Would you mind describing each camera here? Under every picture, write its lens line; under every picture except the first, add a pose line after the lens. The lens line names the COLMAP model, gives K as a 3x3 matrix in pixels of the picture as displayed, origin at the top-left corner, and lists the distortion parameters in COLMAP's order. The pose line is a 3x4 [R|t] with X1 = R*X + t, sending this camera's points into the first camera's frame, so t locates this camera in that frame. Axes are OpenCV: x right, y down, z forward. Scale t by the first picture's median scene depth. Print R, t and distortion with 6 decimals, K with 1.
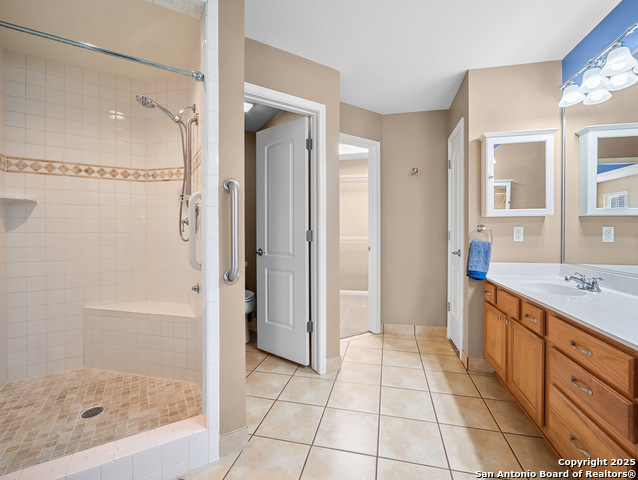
lens RADIAL K [[286.2, 0, 324.6], [0, 286.2, 237.9], [0, 0, 1]] dist [-0.020876, 0.004553]
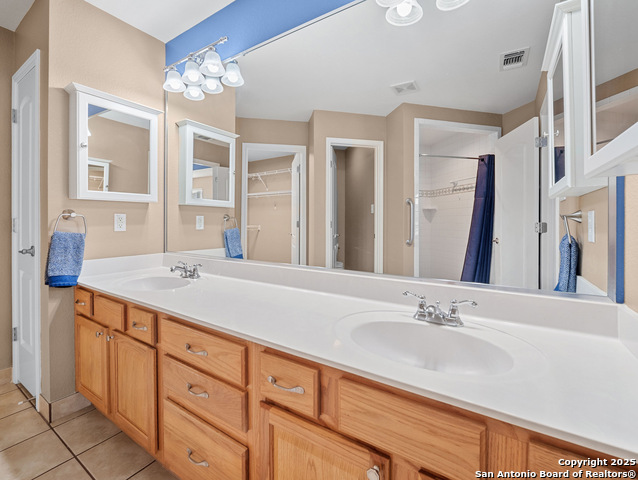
lens RADIAL K [[286.2, 0, 308.9], [0, 286.2, 220.4], [0, 0, 1]] dist [-0.020876, 0.004553]
pose [[0.363191, 0.004557, 0.931704, 0.115827], [0.015512, 0.999820, -0.010937, -0.002015], [-0.931586, 0.018425, 0.363055, 0.194785]]
